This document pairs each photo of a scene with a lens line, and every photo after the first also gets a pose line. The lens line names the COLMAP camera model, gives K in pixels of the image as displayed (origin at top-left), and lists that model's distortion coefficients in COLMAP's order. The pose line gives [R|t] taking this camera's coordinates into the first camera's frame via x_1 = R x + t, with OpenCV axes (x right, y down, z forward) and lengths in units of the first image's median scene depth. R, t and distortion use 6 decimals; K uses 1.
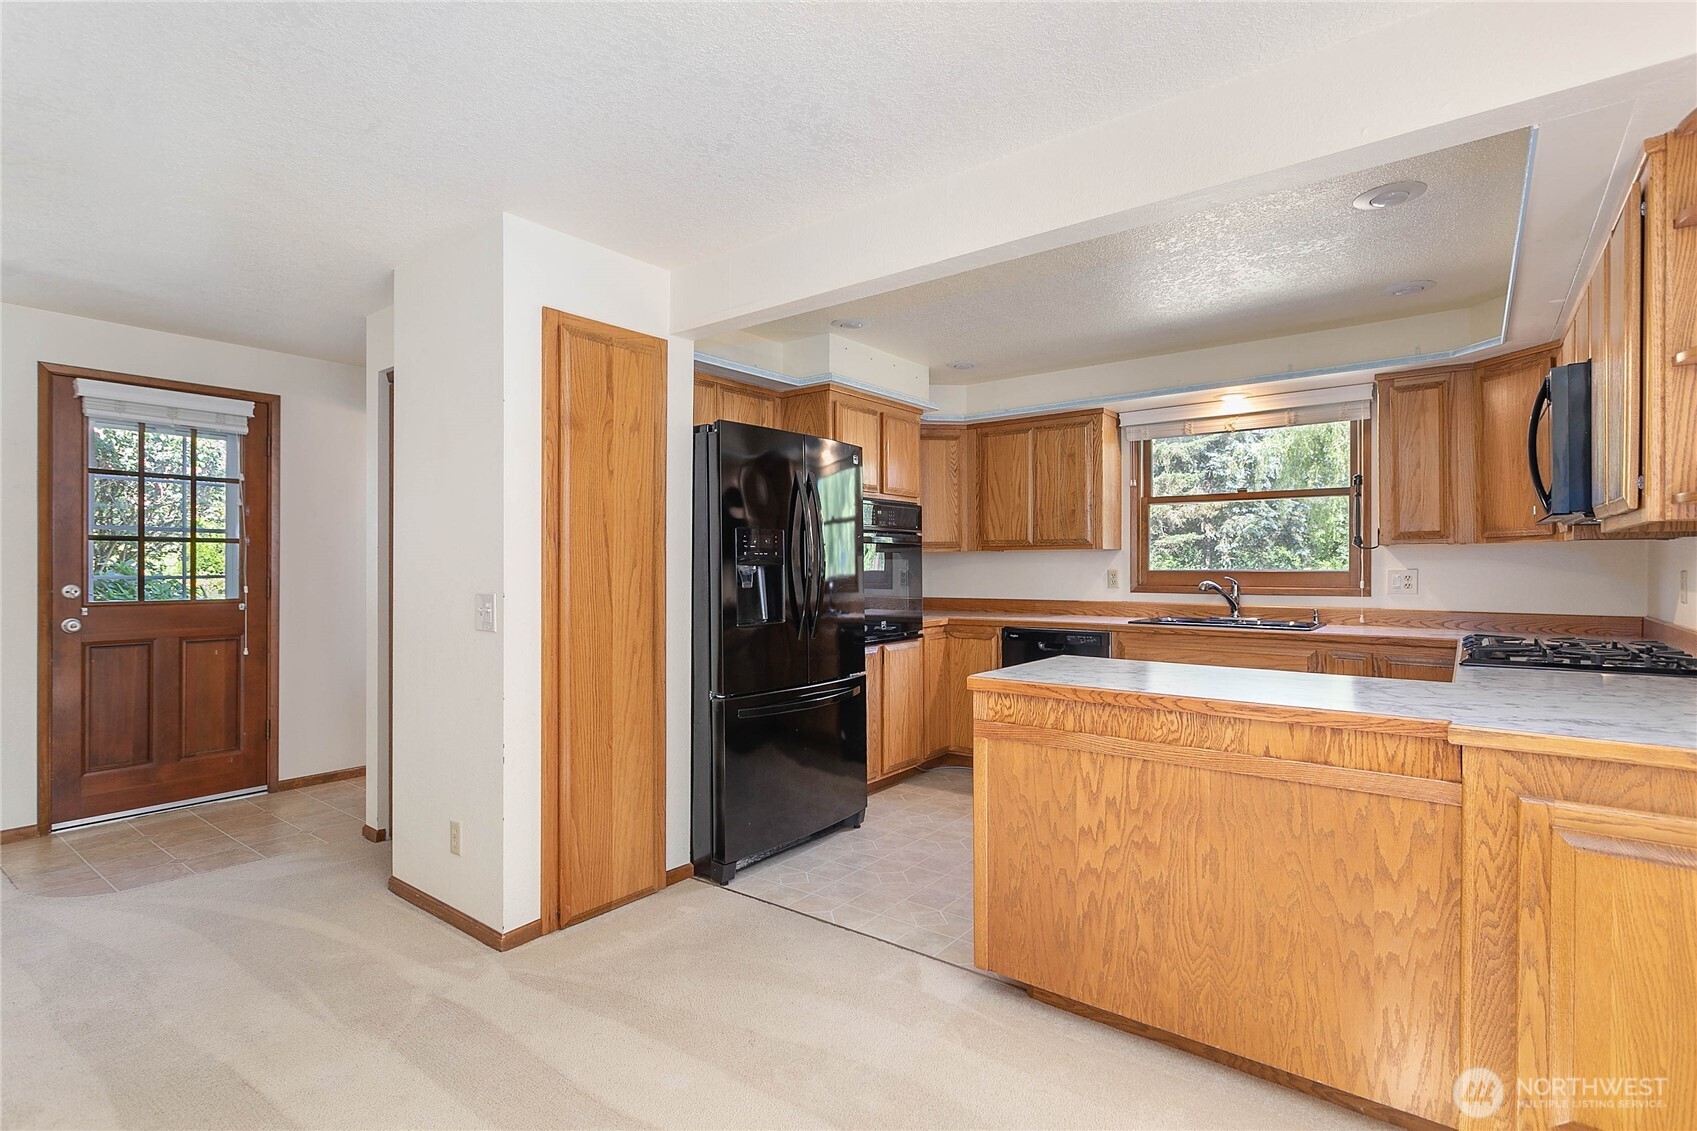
lens RADIAL K [[809.6, 0, 848.1], [0, 809.6, 568.4], [0, 0, 1]] dist [0.000449, -0.000172]
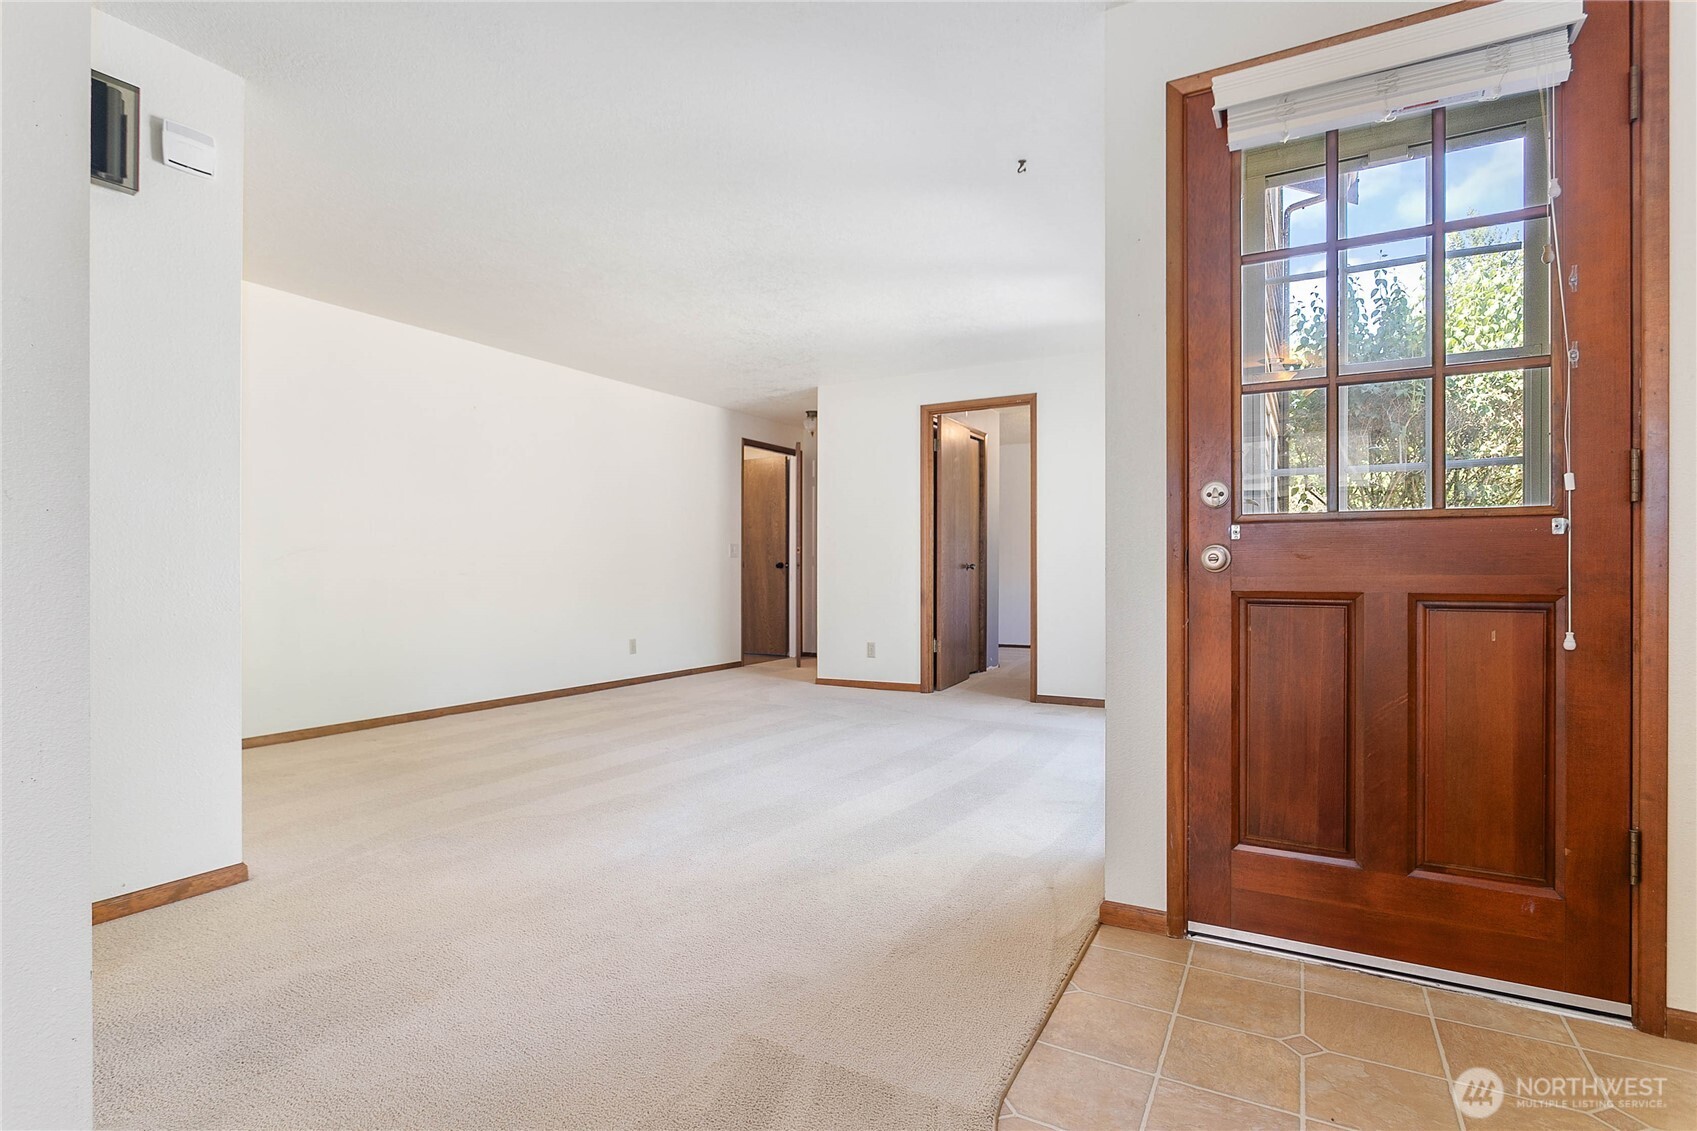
lens RADIAL K [[822.8, 0, 848.6], [0, 822.8, 565.4], [0, 0, 1]] dist [-0.001828, -0.001713]
pose [[0.156597, 0.000775, -0.987662, -0.437869], [0.000333, 1.000000, 0.000838, 0.070479], [0.987662, -0.000460, 0.156597, 0.638423]]
